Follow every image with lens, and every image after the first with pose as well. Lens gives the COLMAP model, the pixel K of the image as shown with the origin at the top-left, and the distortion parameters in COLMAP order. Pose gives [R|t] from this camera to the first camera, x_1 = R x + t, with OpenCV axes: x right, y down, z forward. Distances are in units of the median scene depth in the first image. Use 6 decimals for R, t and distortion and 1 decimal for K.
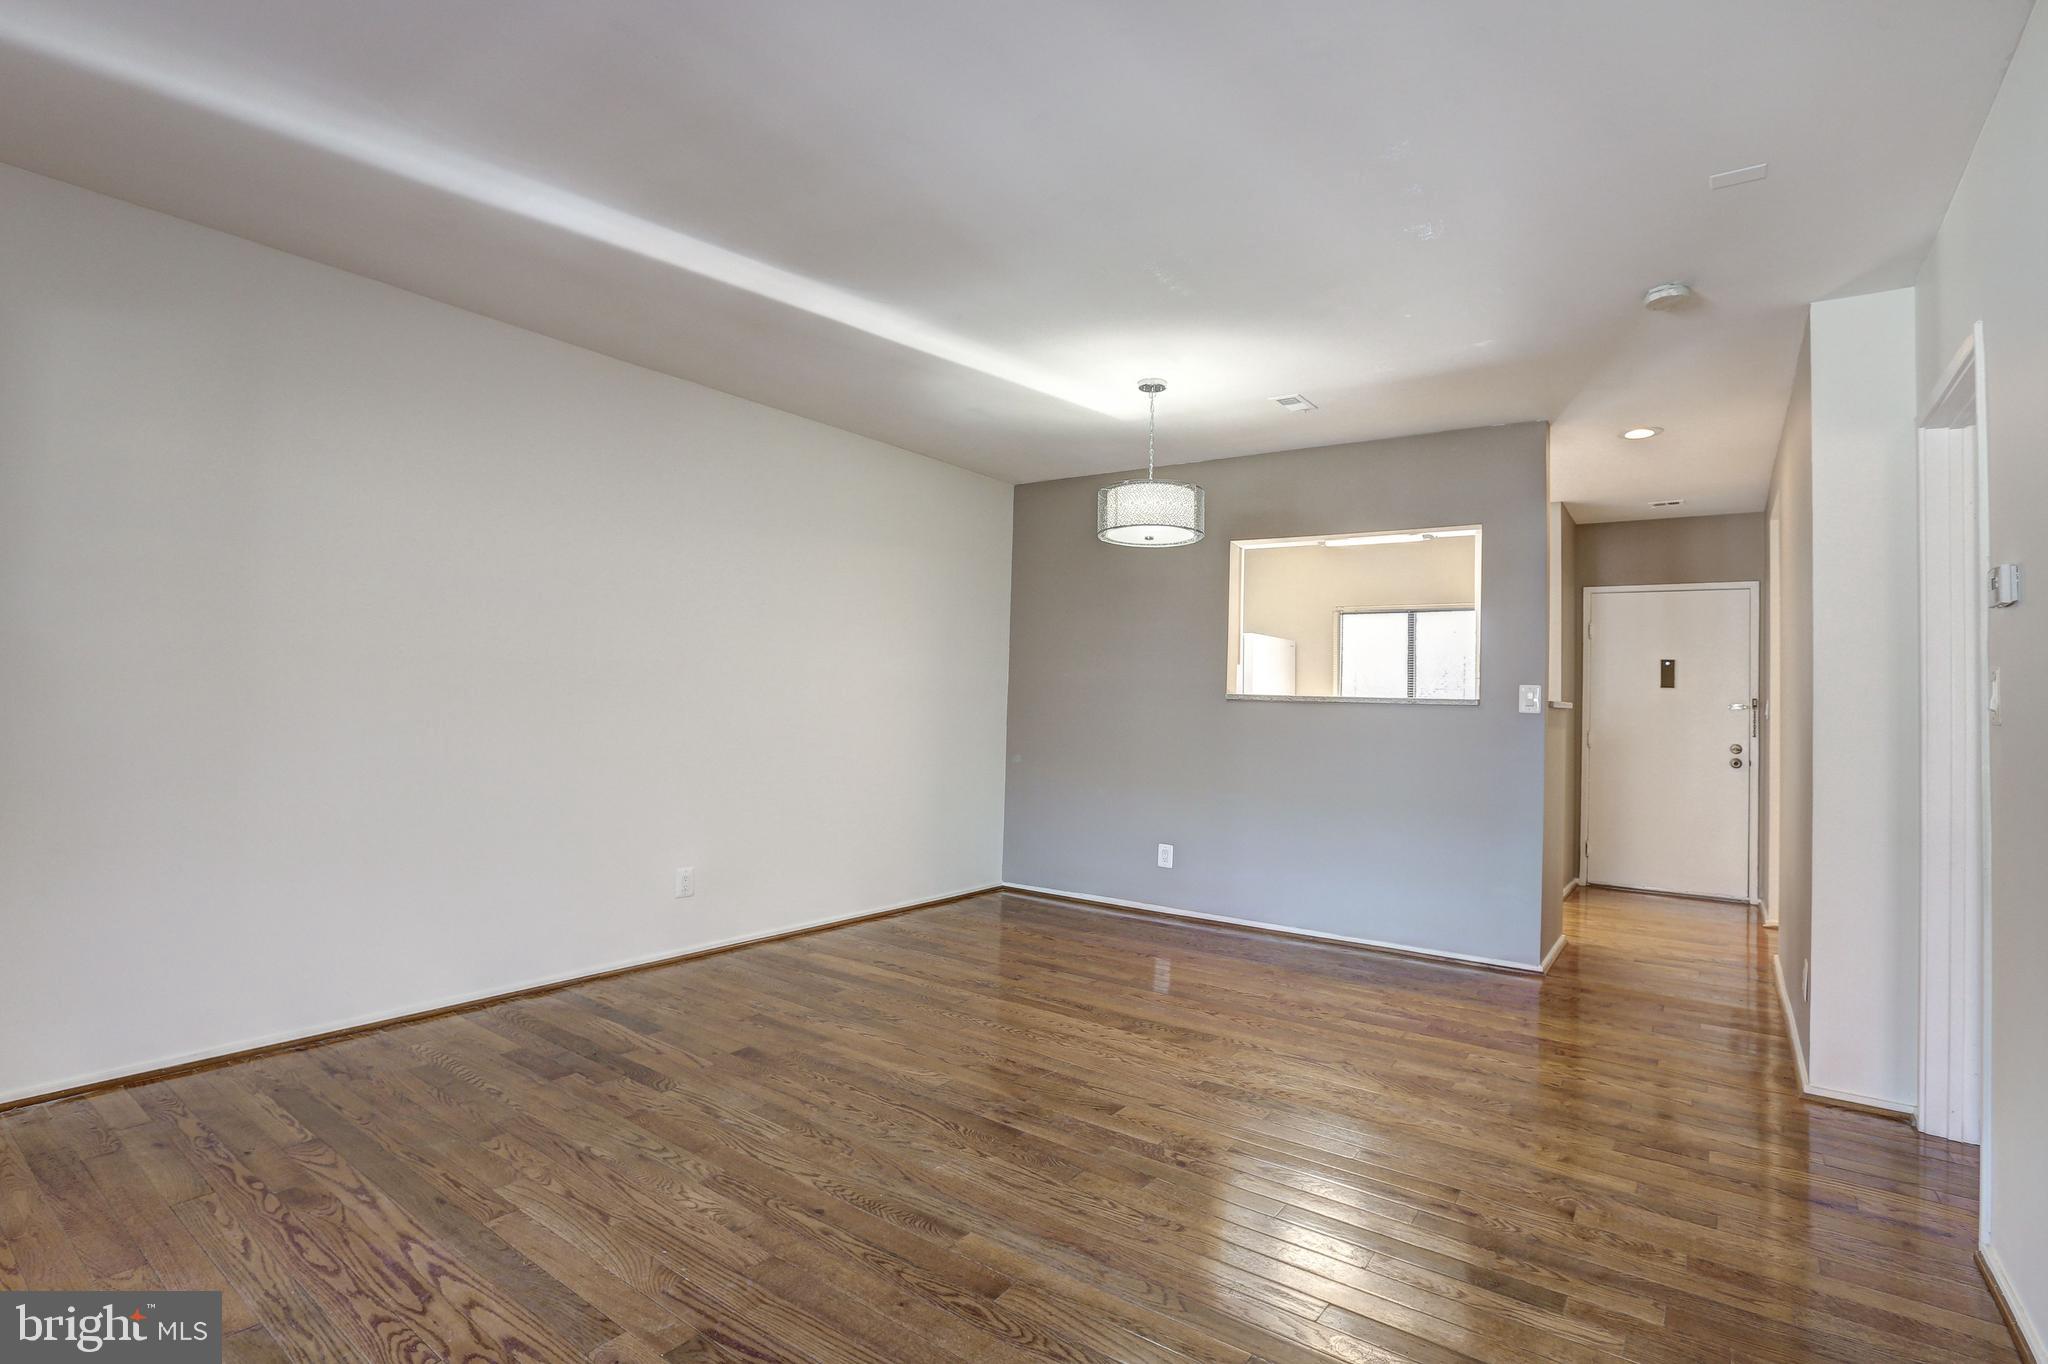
lens RADIAL K [[943.2, 0, 1010.0], [0, 943.2, 688.9], [0, 0, 1]] dist [-0.016121, 0.004450]
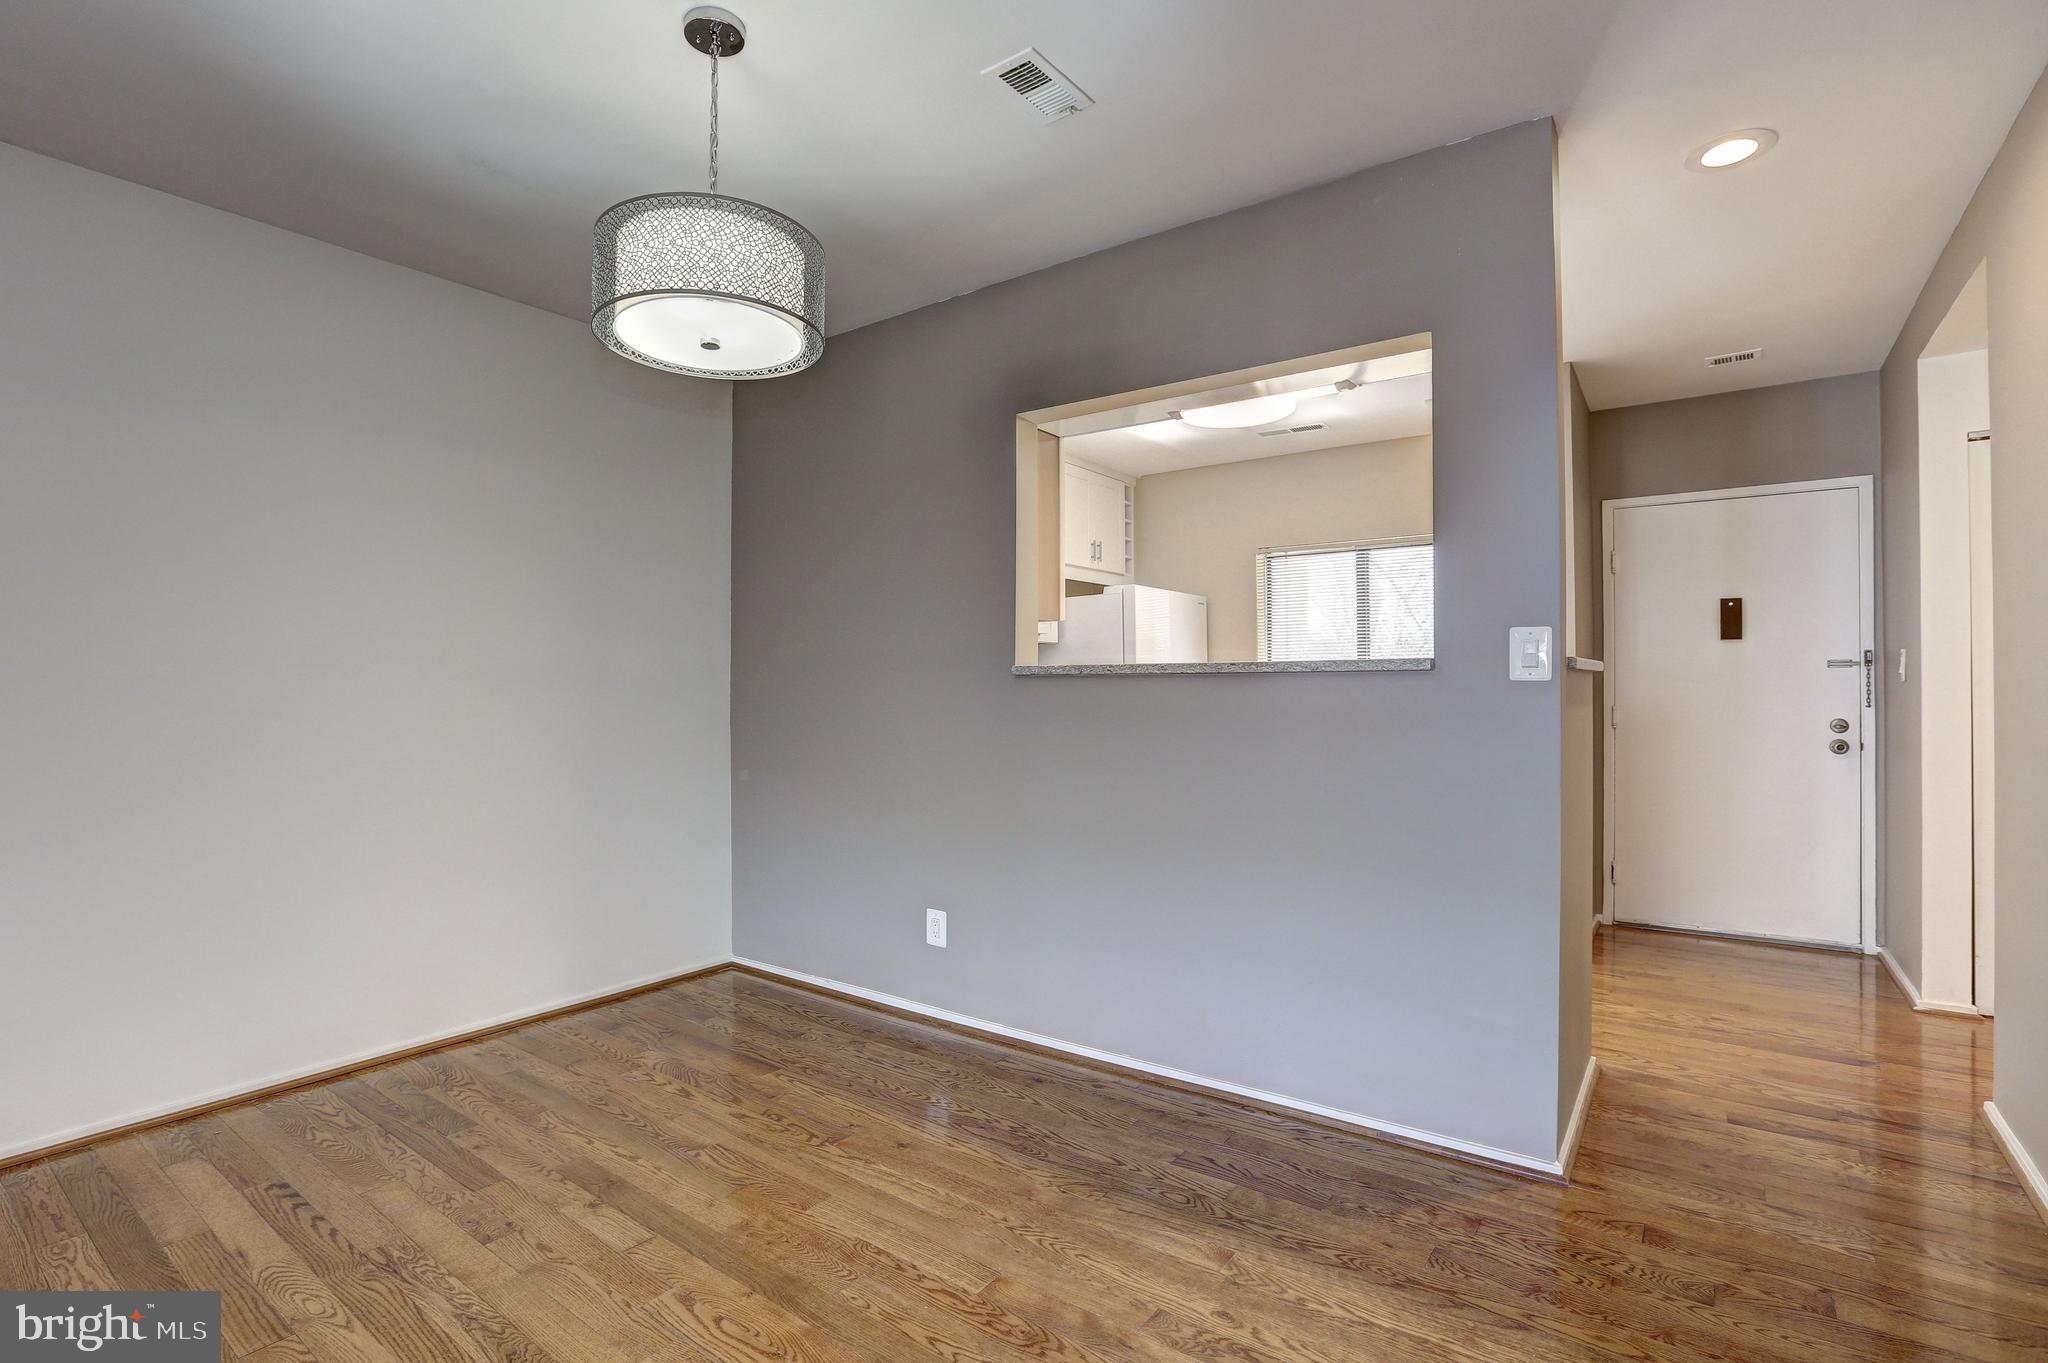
lens RADIAL K [[943.2, 0, 964.5], [0, 943.2, 700.4], [0, 0, 1]] dist [-0.016121, 0.004450]
pose [[0.998967, -0.029255, -0.034775, 0.208961], [0.030167, 0.999207, 0.025991, 0.011641], [0.033987, -0.027013, 0.999057, 0.379879]]
